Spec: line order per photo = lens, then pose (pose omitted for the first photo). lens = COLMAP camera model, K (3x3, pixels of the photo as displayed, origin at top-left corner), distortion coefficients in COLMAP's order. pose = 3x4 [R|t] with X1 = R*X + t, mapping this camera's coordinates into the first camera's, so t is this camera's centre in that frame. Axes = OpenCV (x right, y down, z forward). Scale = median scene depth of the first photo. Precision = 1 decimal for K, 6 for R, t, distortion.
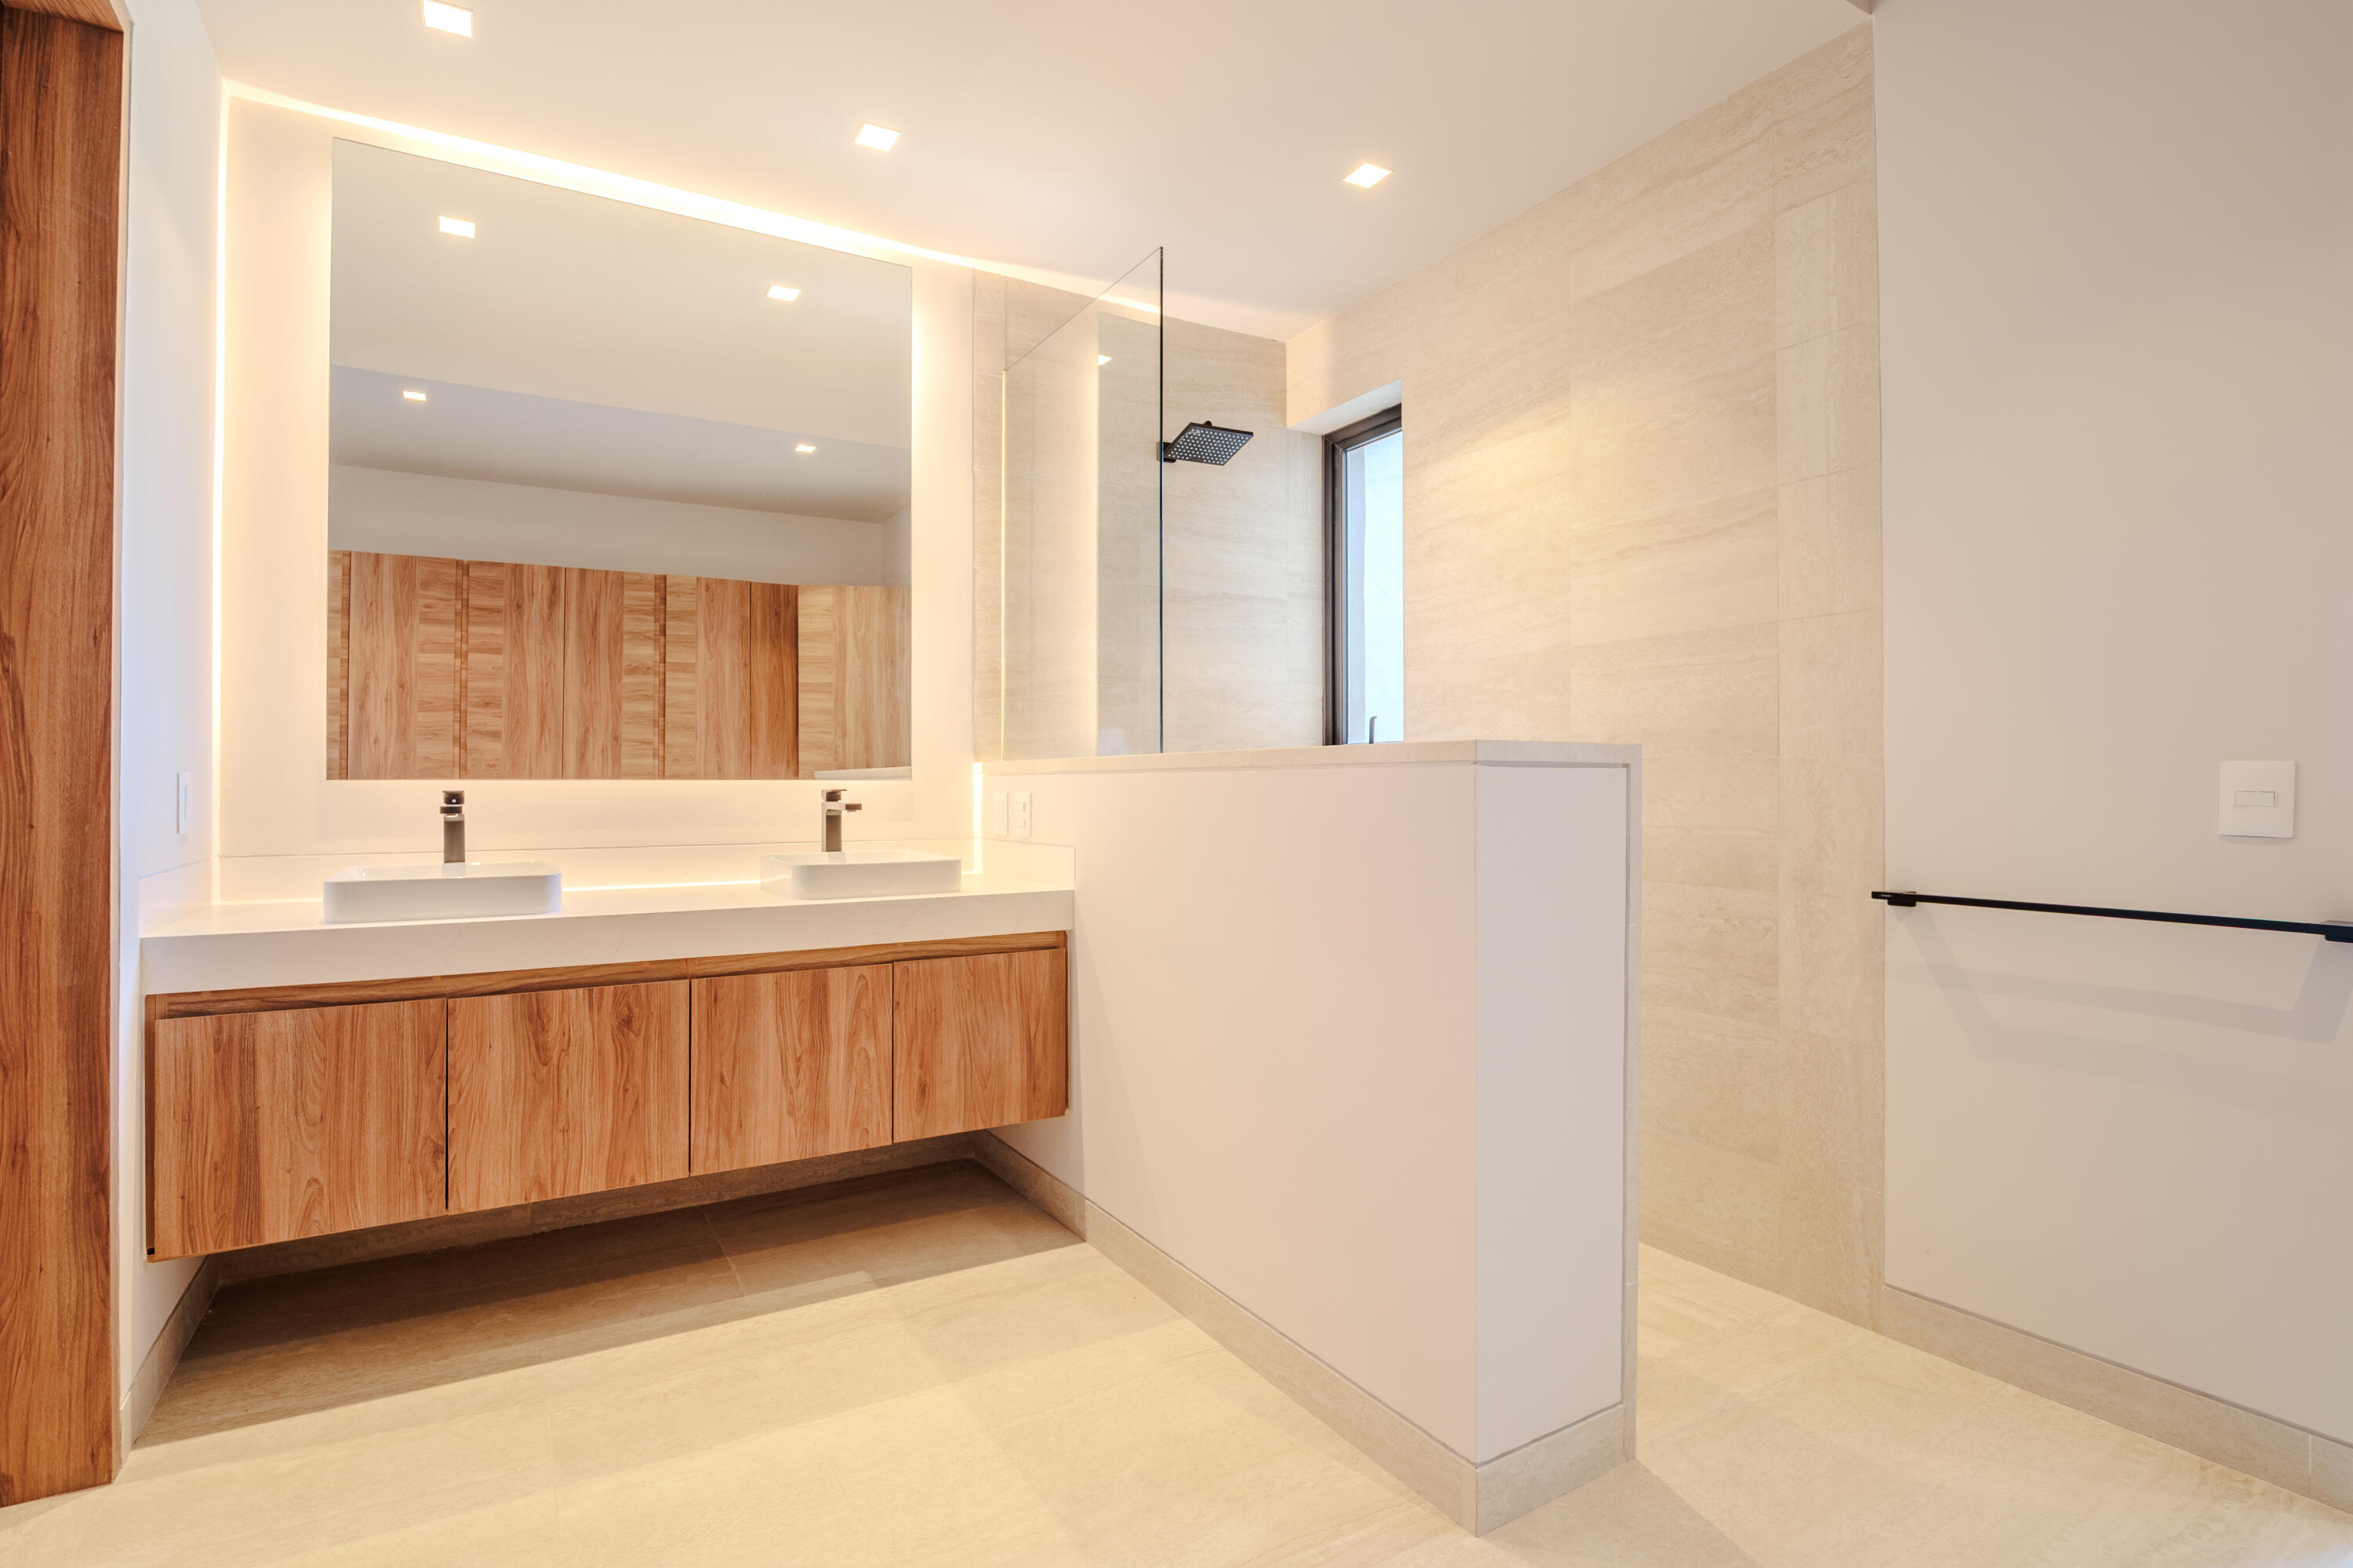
lens RADIAL K [[983.5, 0, 1176.5], [0, 983.5, 784.0], [0, 0, 1]] dist [-0.001799, -0.000429]
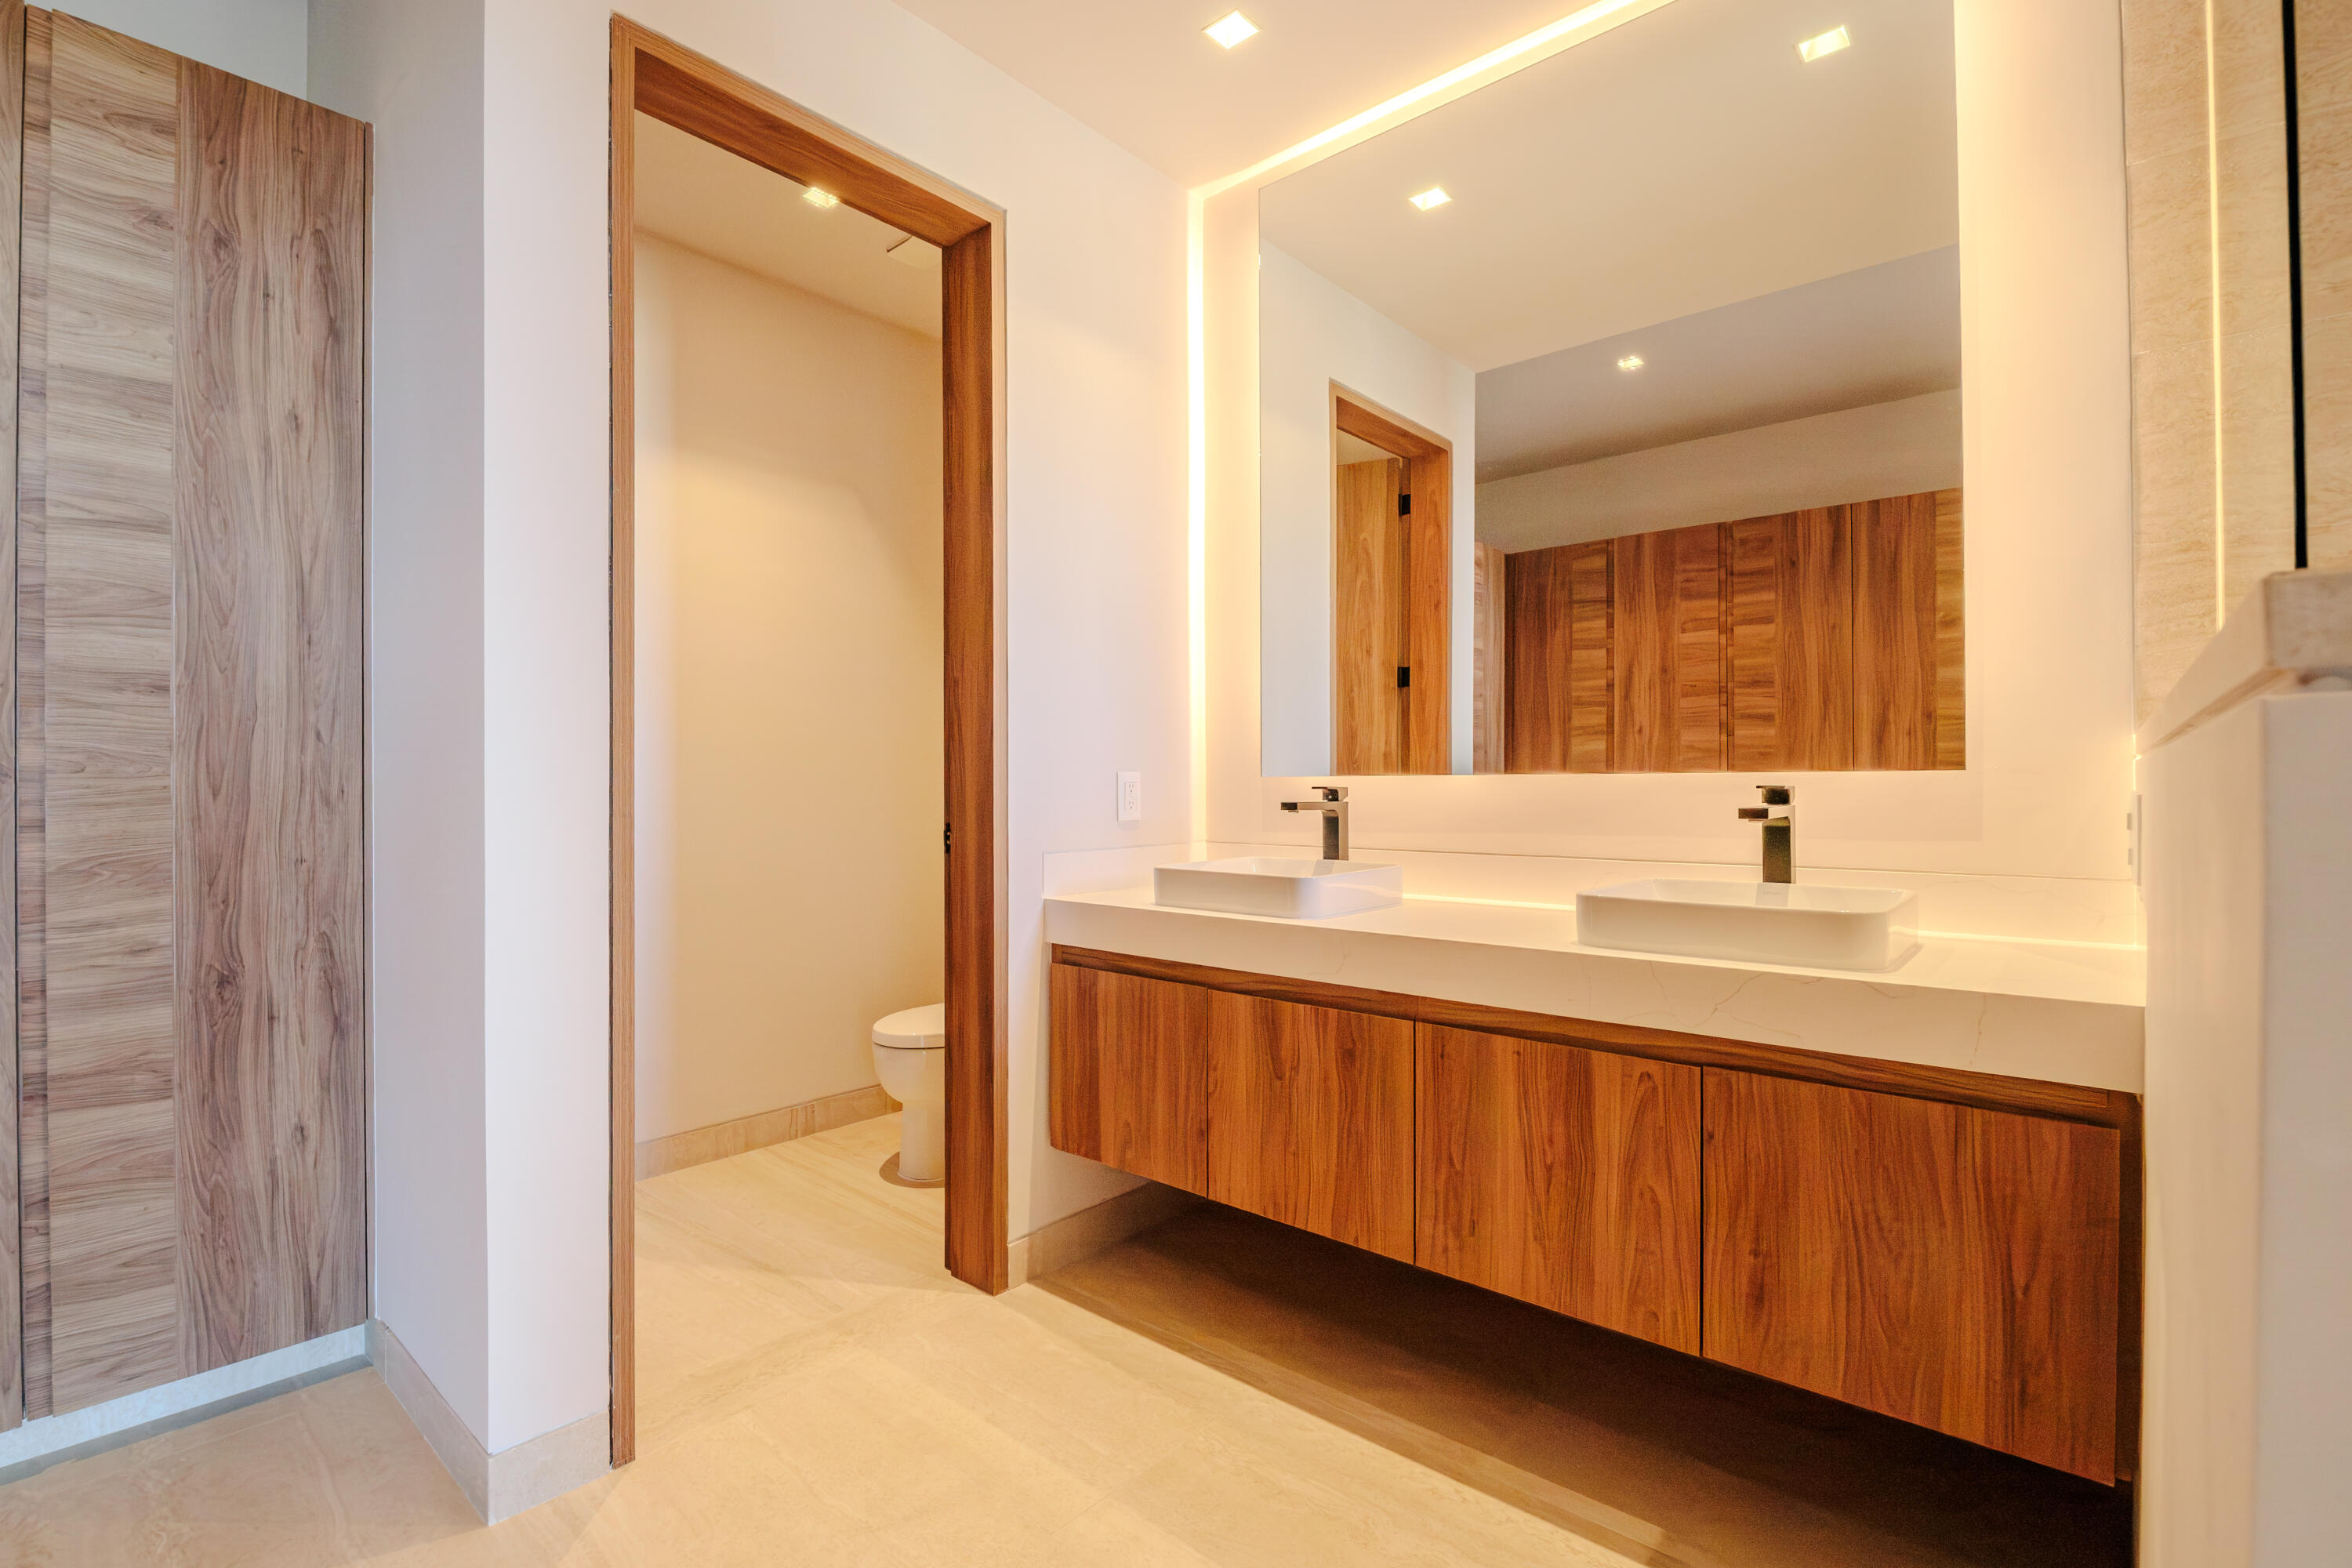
lens RADIAL K [[1191.1, 0, 1176.0], [0, 1191.1, 784.0], [0, 0, 1]] dist [-0.005808, -0.000474]
pose [[0.276536, 0.005525, -0.960988, 0.344011], [0.003078, 0.999973, 0.006635, -0.002696], [0.960999, -0.004792, 0.276511, 0.480959]]
